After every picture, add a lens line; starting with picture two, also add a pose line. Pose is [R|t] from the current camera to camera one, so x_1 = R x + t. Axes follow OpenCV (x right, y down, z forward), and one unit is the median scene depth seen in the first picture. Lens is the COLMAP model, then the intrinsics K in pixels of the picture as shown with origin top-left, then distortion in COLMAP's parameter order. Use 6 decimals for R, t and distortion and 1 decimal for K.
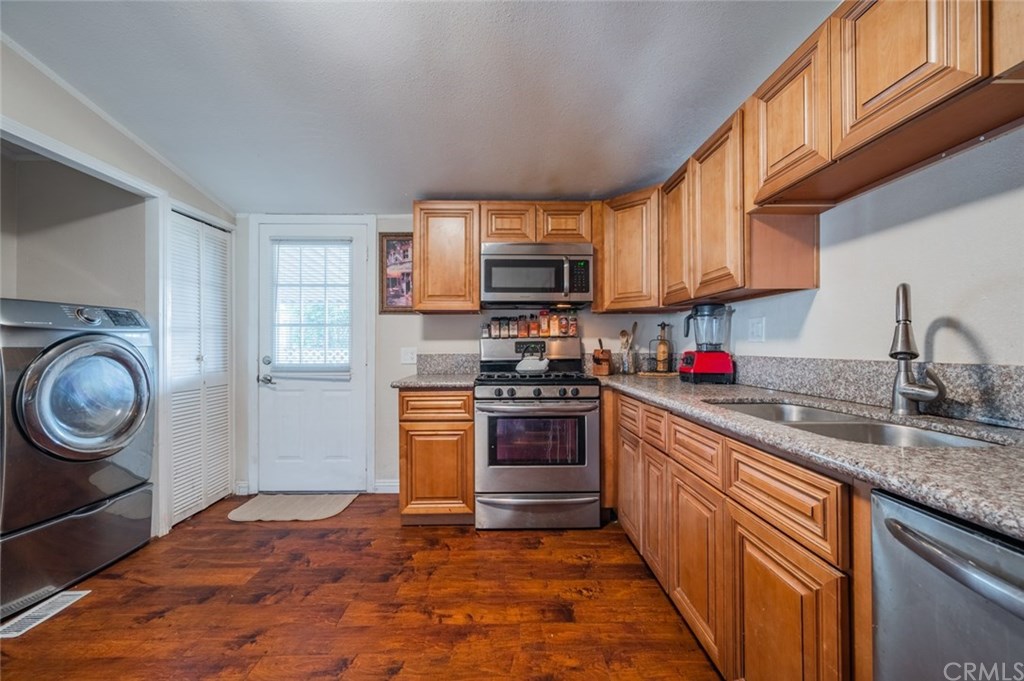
lens RADIAL K [[404.3, 0, 509.4], [0, 404.3, 343.5], [0, 0, 1]] dist [-0.000195, -0.000052]
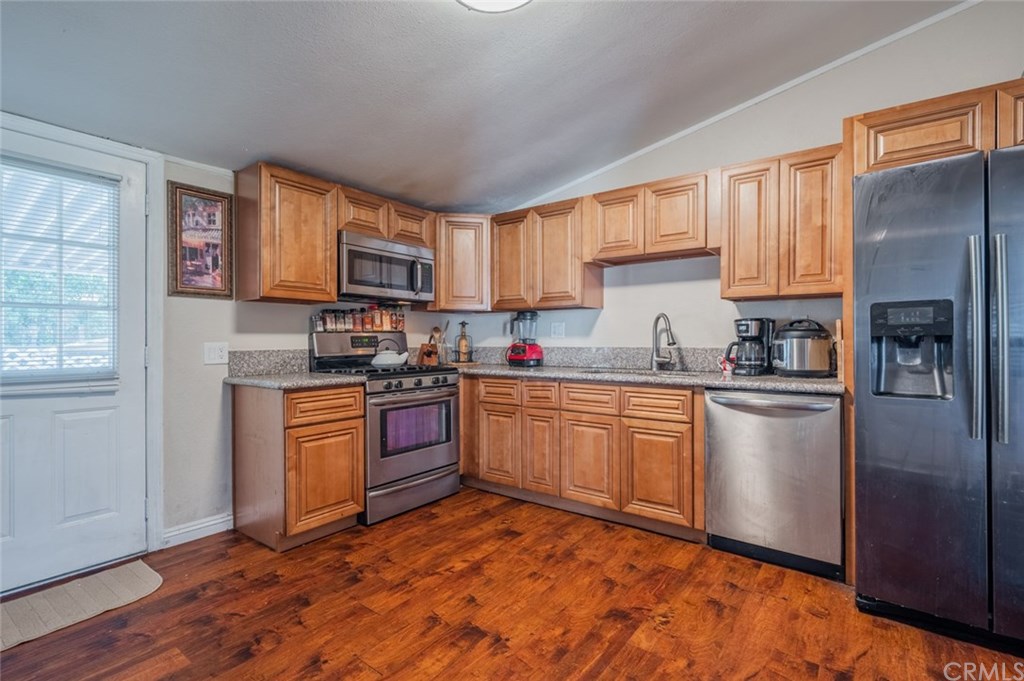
lens RADIAL K [[467.0, 0, 536.0], [0, 467.0, 340.6], [0, 0, 1]] dist [-0.001139, -0.000148]
pose [[0.595406, 0.000319, 0.803425, -0.746064], [-0.004360, 0.999986, 0.002834, 0.001550], [-0.803413, -0.005191, 0.595399, -0.008598]]
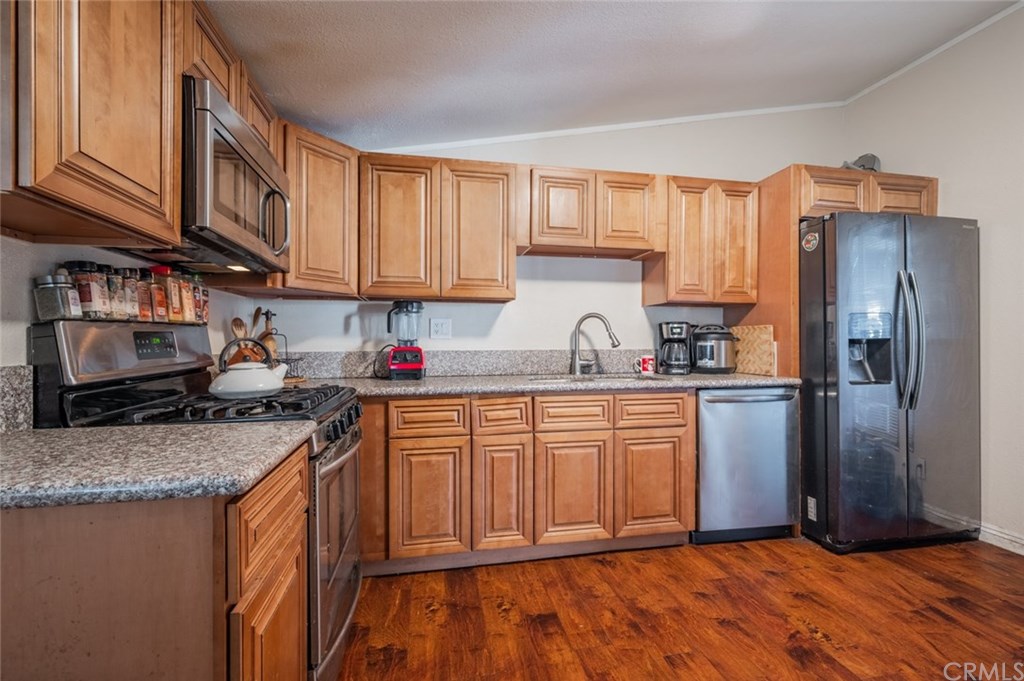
lens RADIAL K [[448.2, 0, 512.0], [0, 448.2, 340.5], [0, 0, 1]] dist [-0.000275, 0.000340]
pose [[-0.182099, 0.005719, 0.983264, -0.611389], [-0.004511, 0.999968, -0.006652, 0.007366], [-0.983270, -0.005647, -0.182067, 0.865290]]
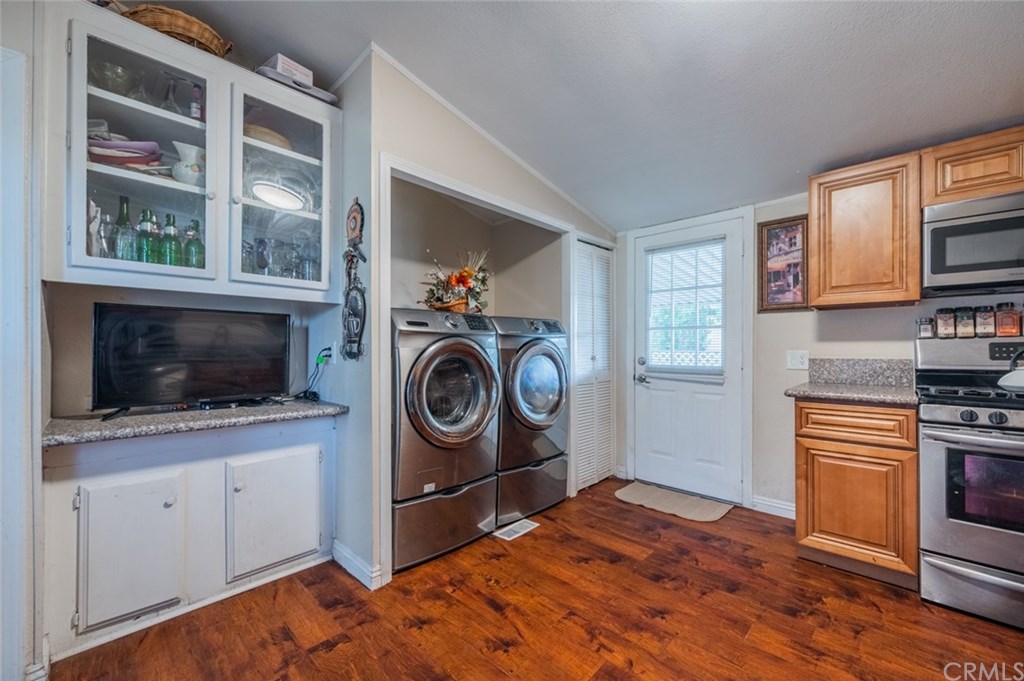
lens RADIAL K [[406.8, 0, 512.3], [0, 406.8, 346.2], [0, 0, 1]] dist [-0.000146, 0.000196]
pose [[0.713361, -0.000266, -0.700796, -0.094523], [0.001038, 0.999999, 0.000677, -0.000097], [0.700796, -0.001210, 0.713361, -0.045554]]
